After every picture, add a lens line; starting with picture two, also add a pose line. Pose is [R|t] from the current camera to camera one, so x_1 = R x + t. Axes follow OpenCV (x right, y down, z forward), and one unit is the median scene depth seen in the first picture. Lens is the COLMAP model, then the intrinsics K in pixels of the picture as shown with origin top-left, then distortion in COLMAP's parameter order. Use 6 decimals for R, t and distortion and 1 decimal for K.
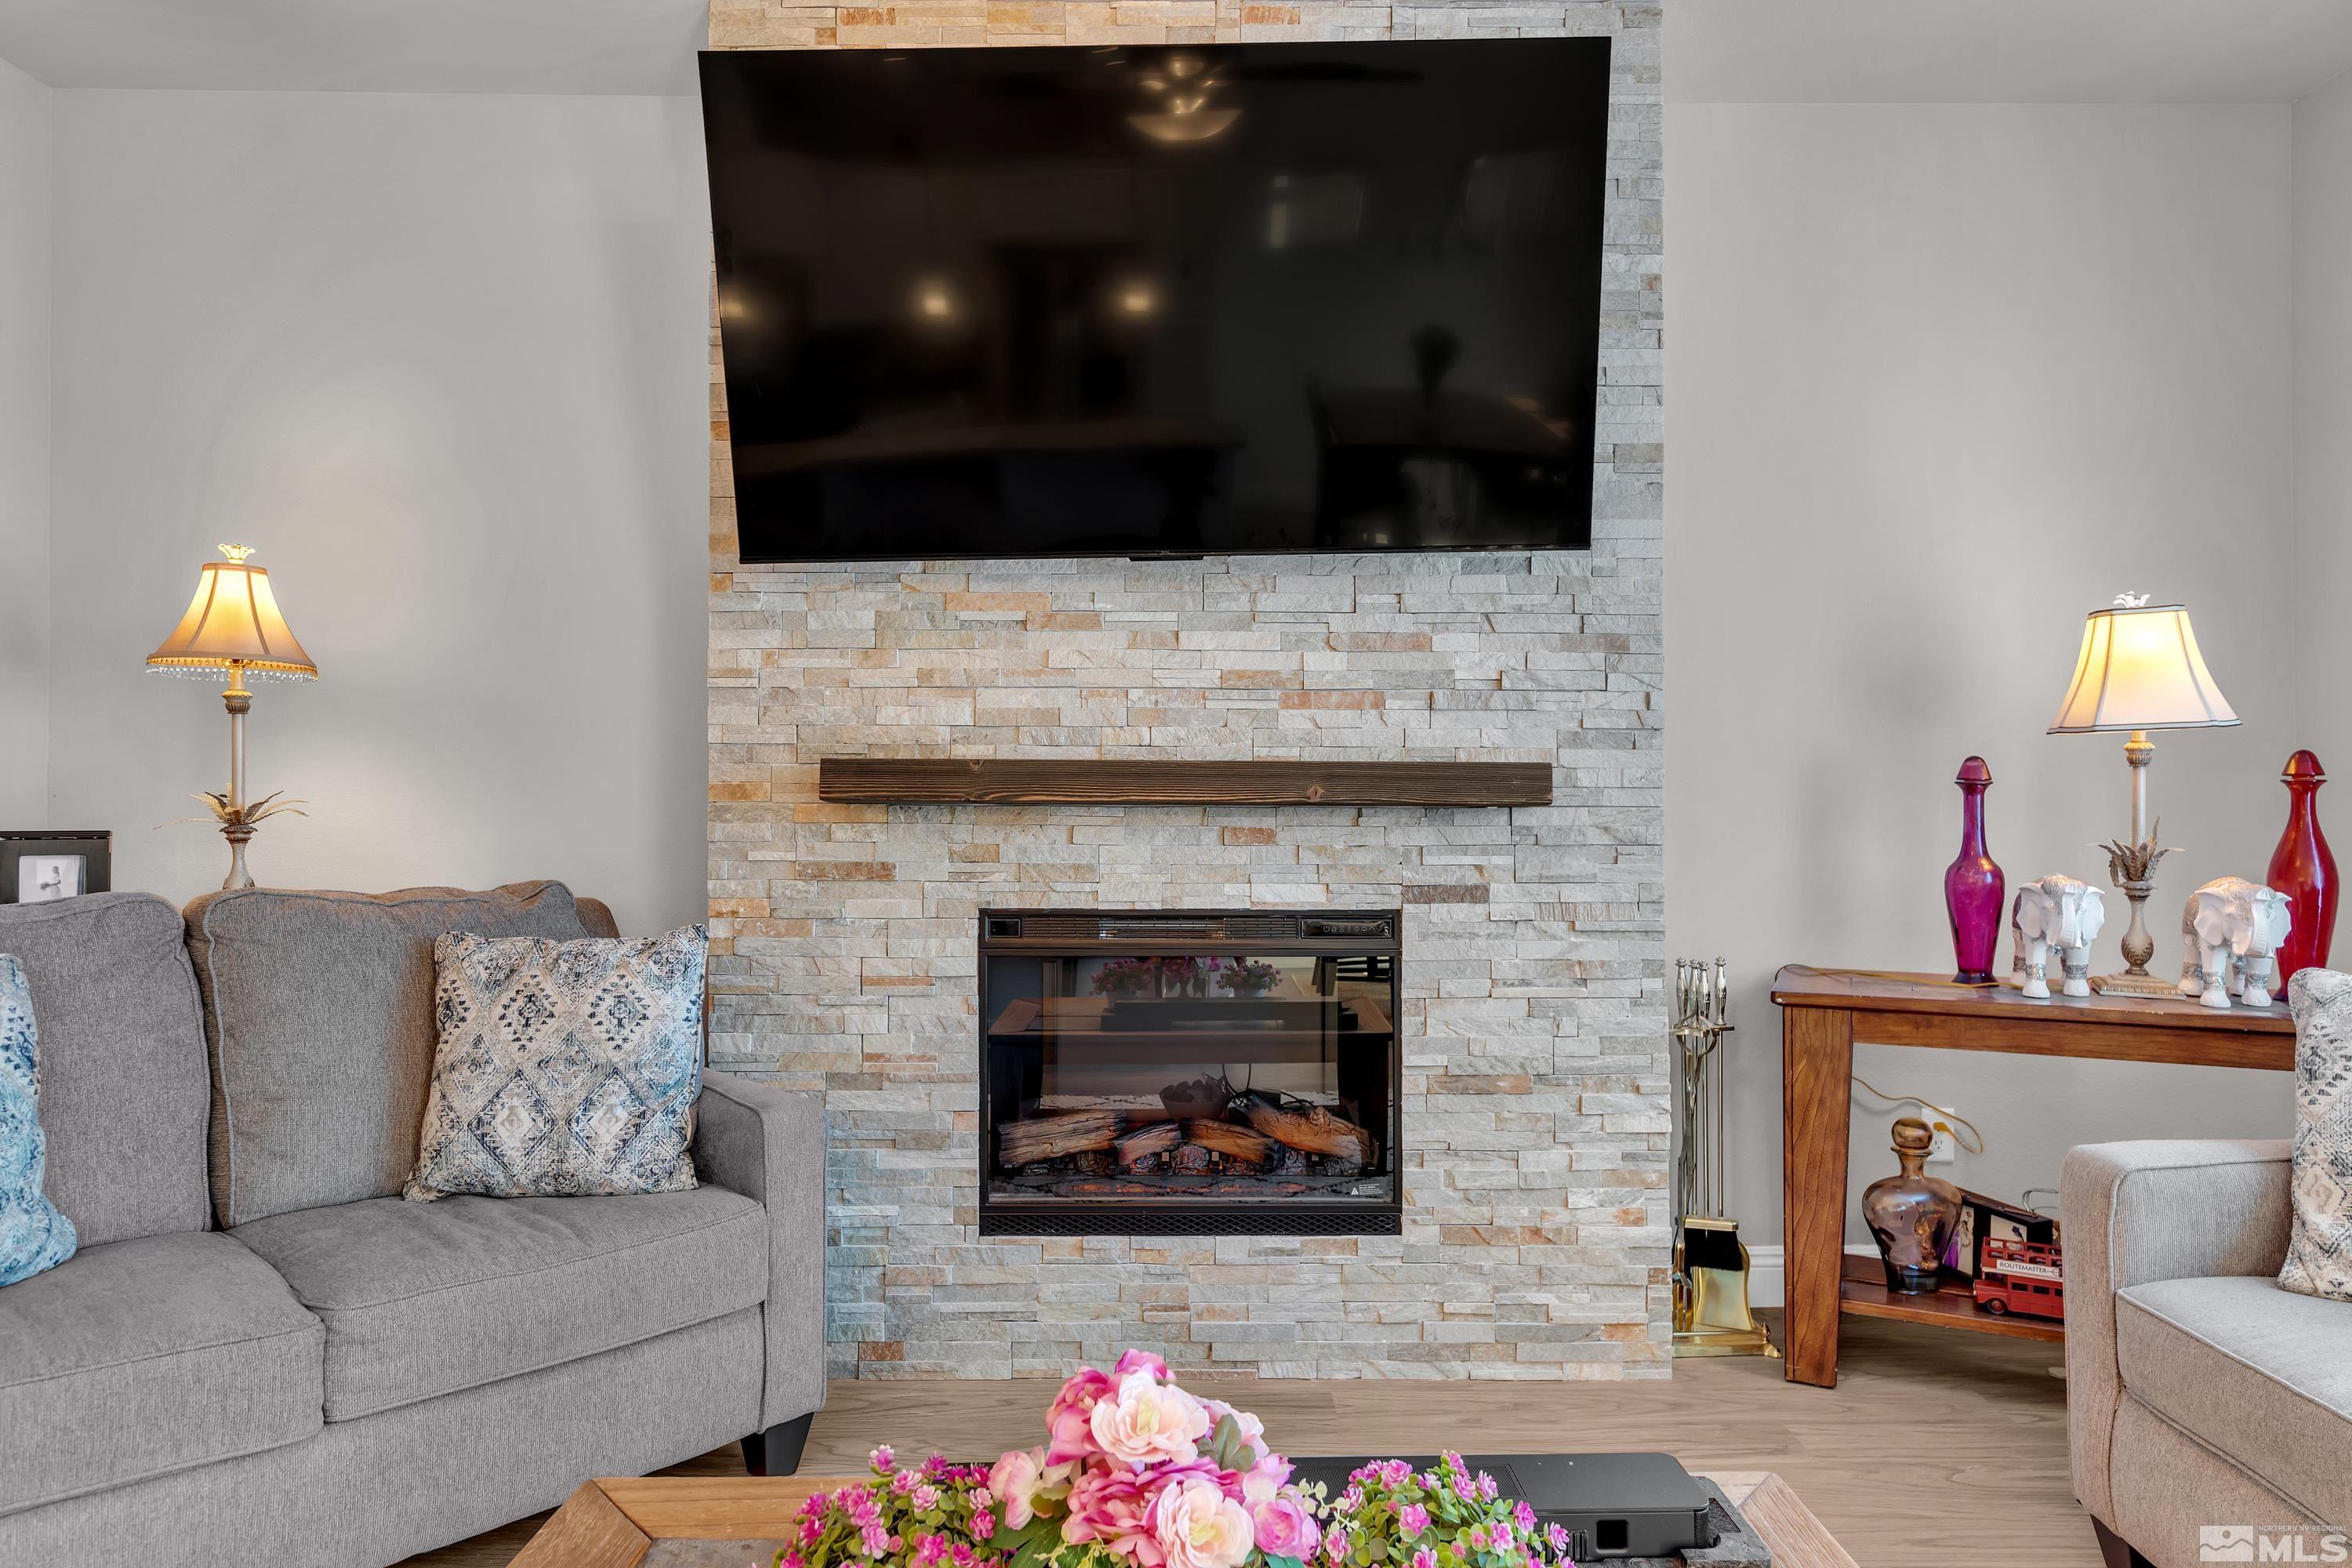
lens RADIAL K [[1447.1, 0, 1172.4], [0, 1447.1, 763.0], [0, 0, 1]] dist [0.005507, -0.001407]
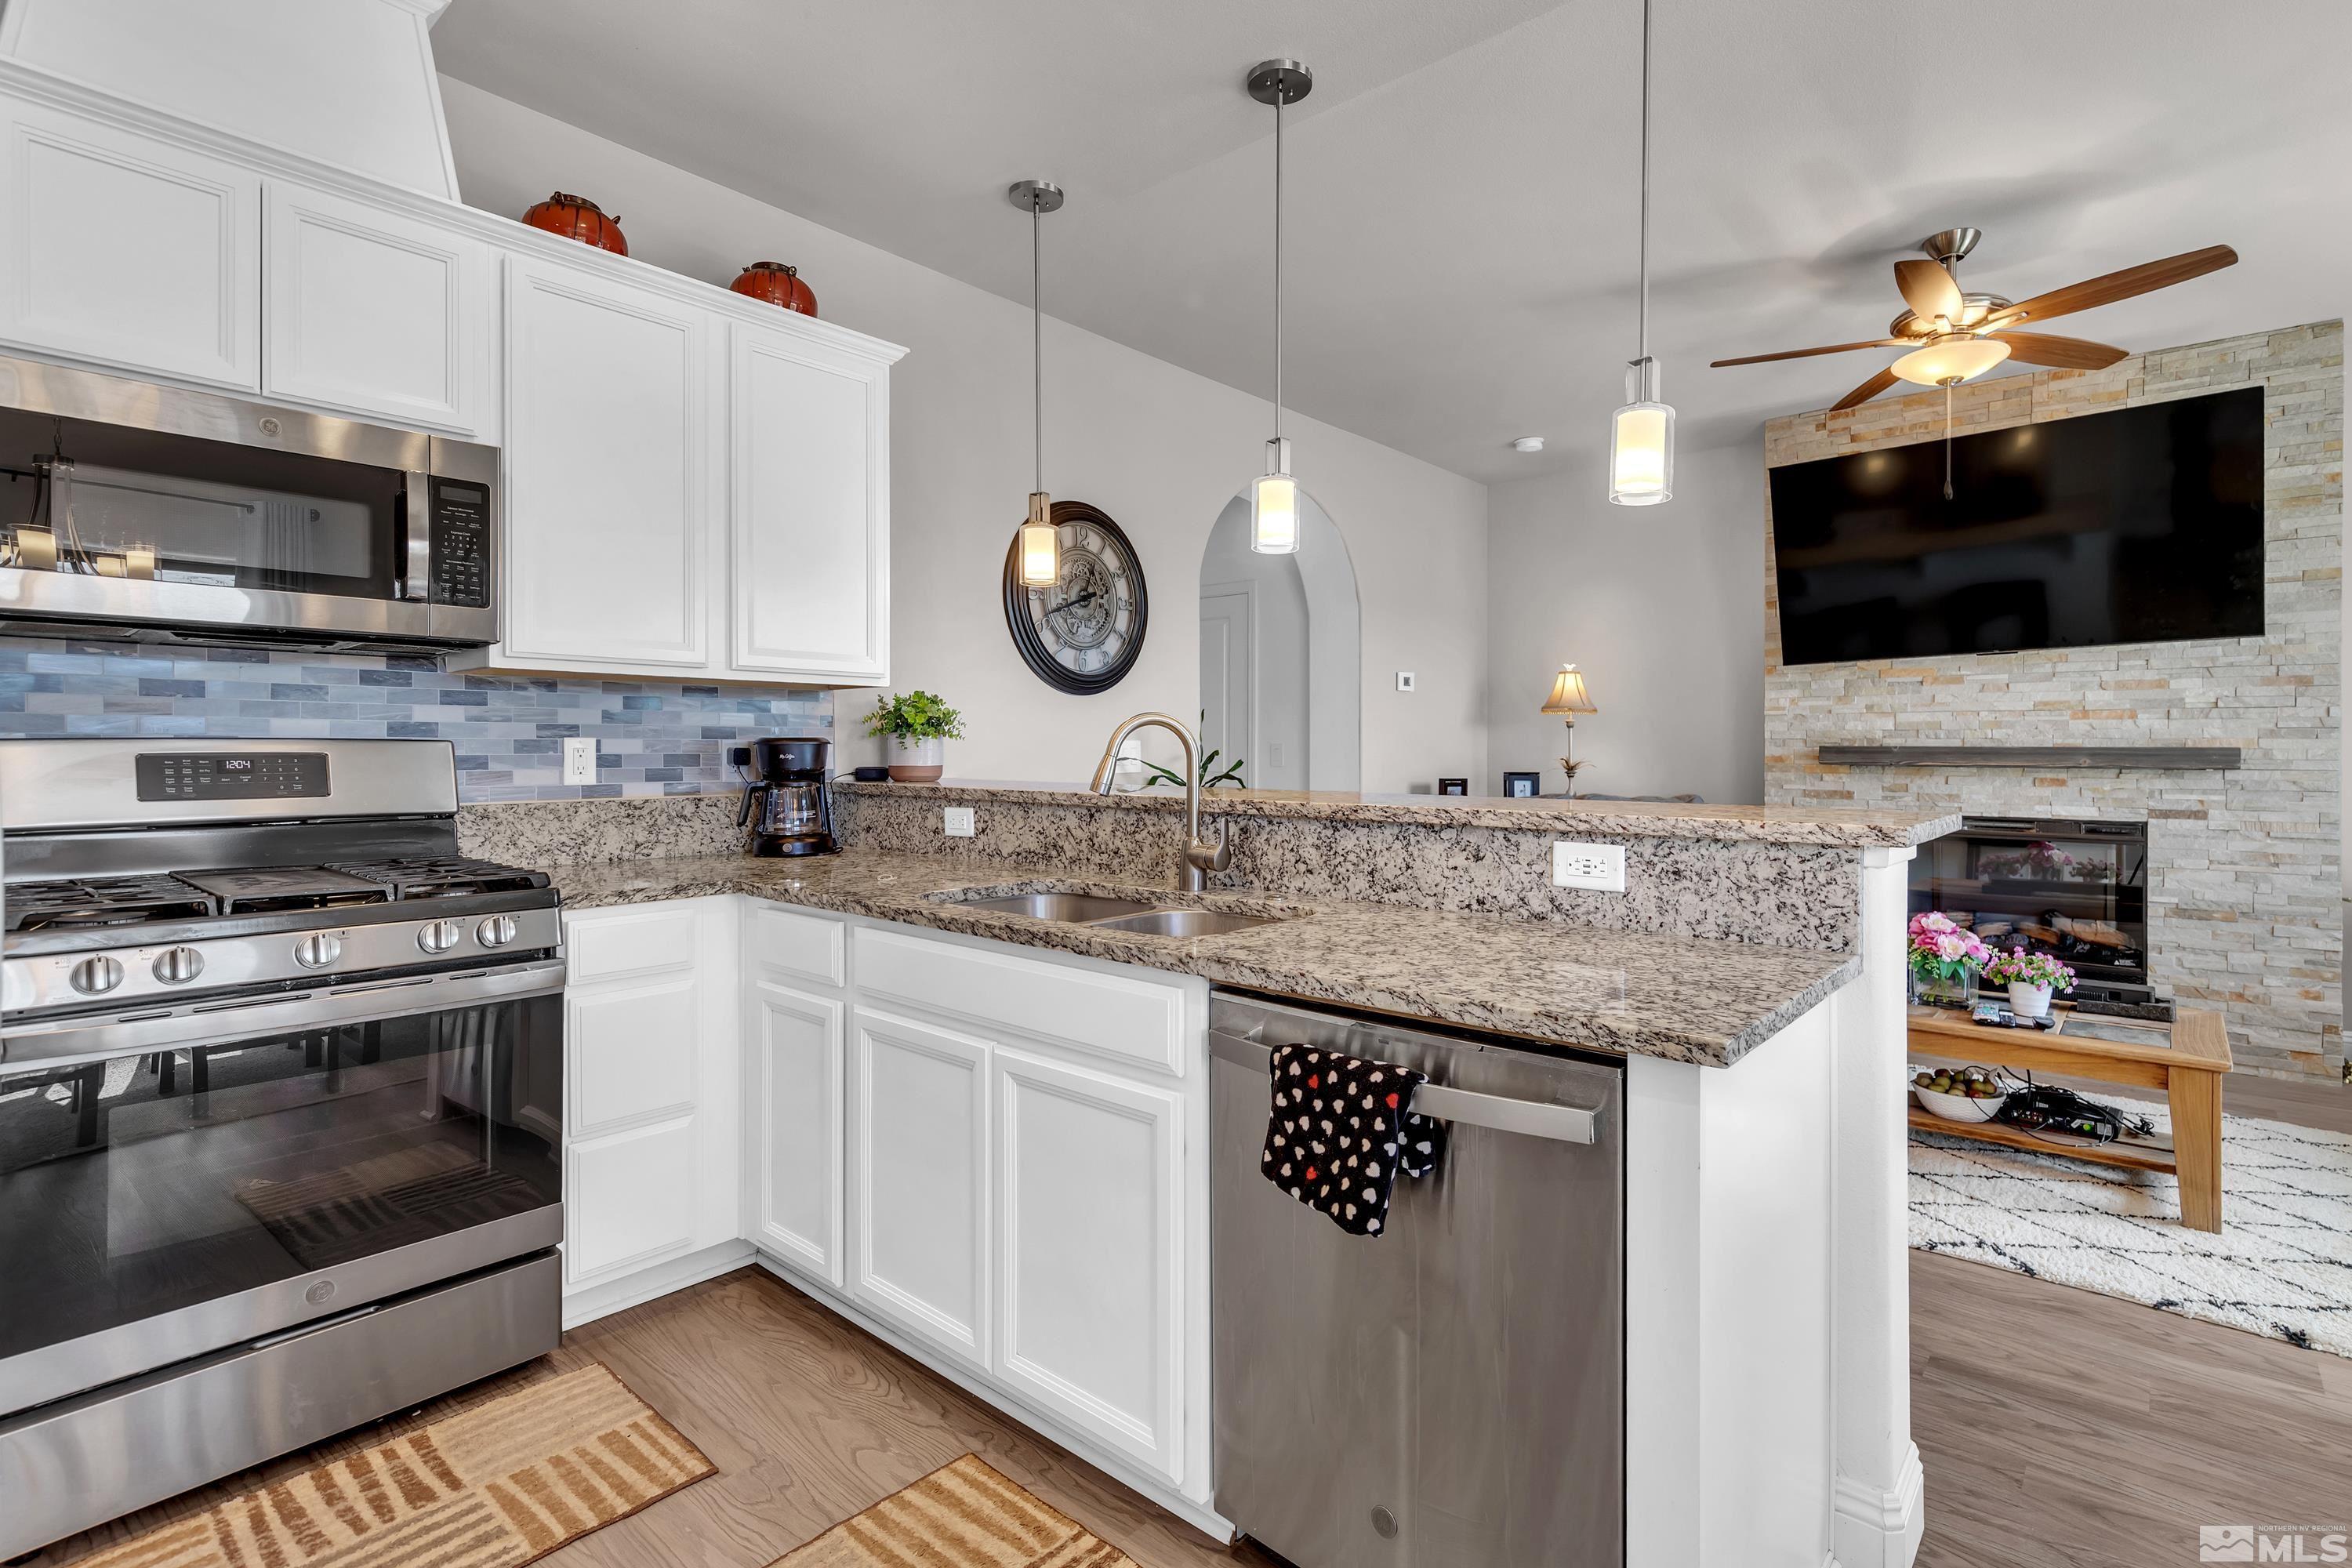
lens RADIAL K [[1113.5, 0, 1218.1], [0, 1113.5, 757.5], [0, 0, 1]] dist [0.003570, 0.000538]
pose [[0.752184, 0.004786, -0.658936, 0.206929], [0.005498, 0.999893, 0.013539, -0.012318], [0.658930, -0.013806, 0.752077, -0.957329]]
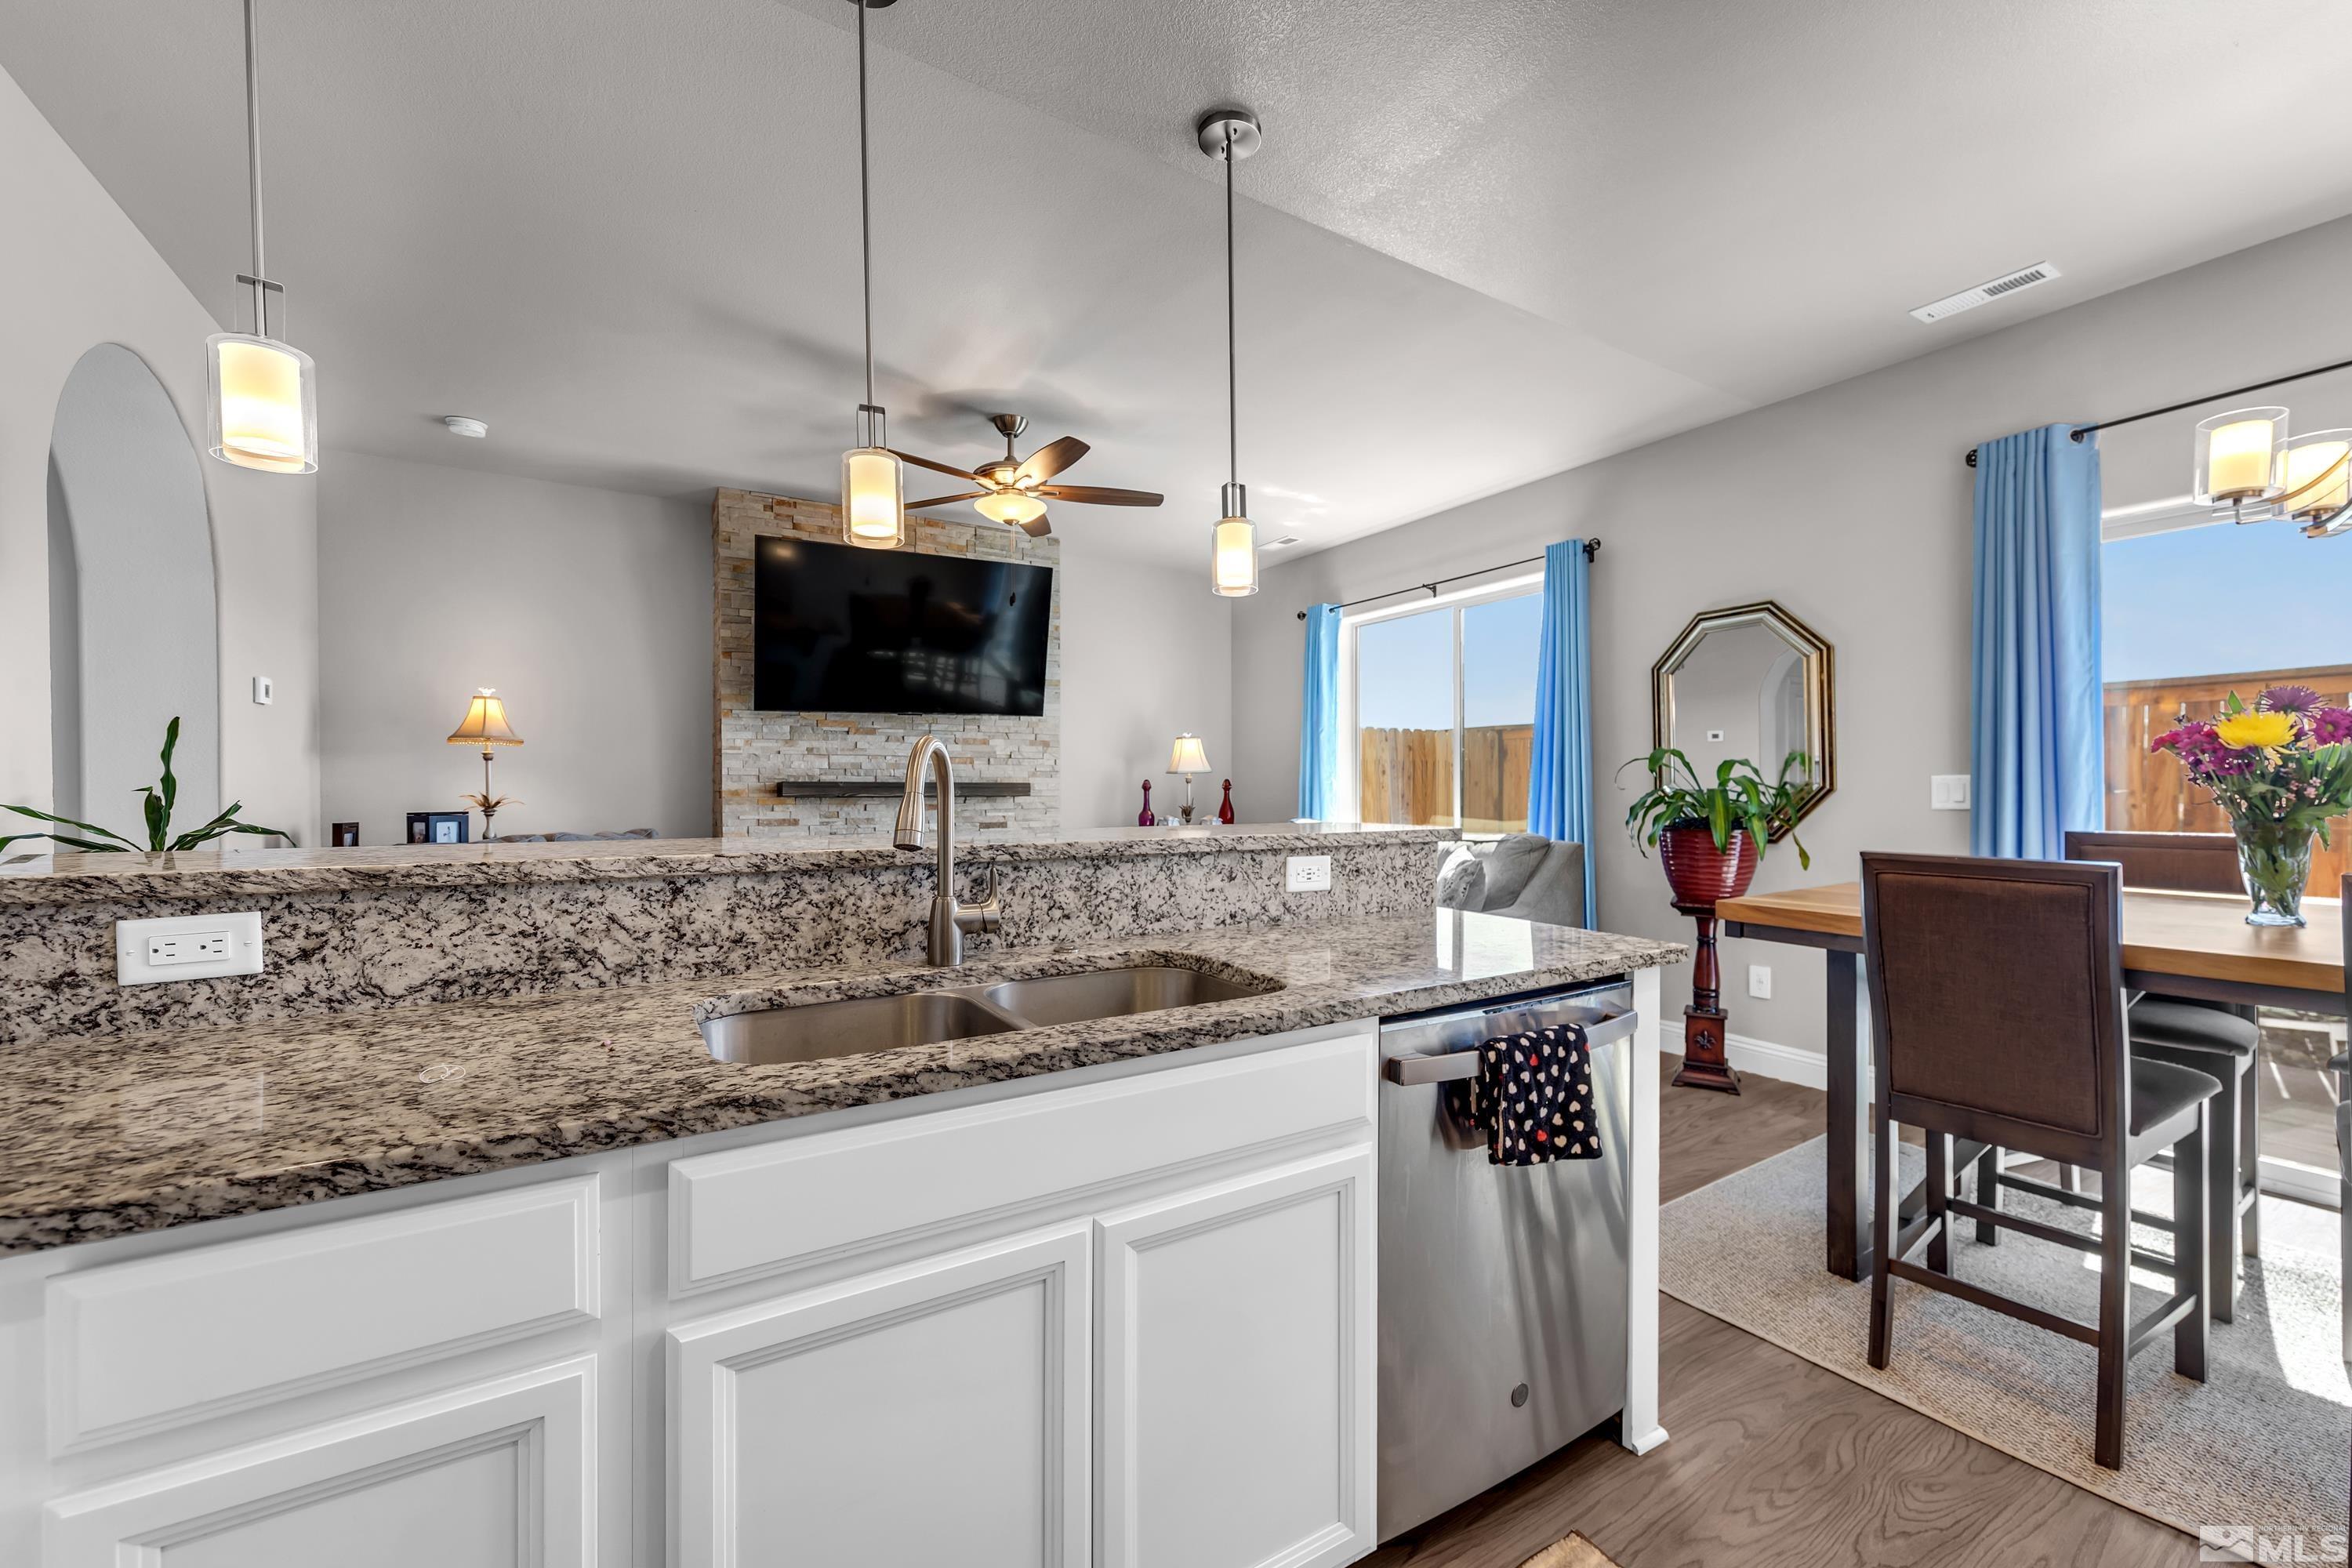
lens RADIAL K [[947.0, 0, 1183.0], [0, 947.0, 789.4], [0, 0, 1]] dist [-0.001271, 0.000203]
pose [[0.854962, -0.005020, 0.518667, -0.497871], [-0.002273, 0.999907, 0.013423, -0.012328], [-0.518686, -0.012655, 0.854871, -0.892784]]
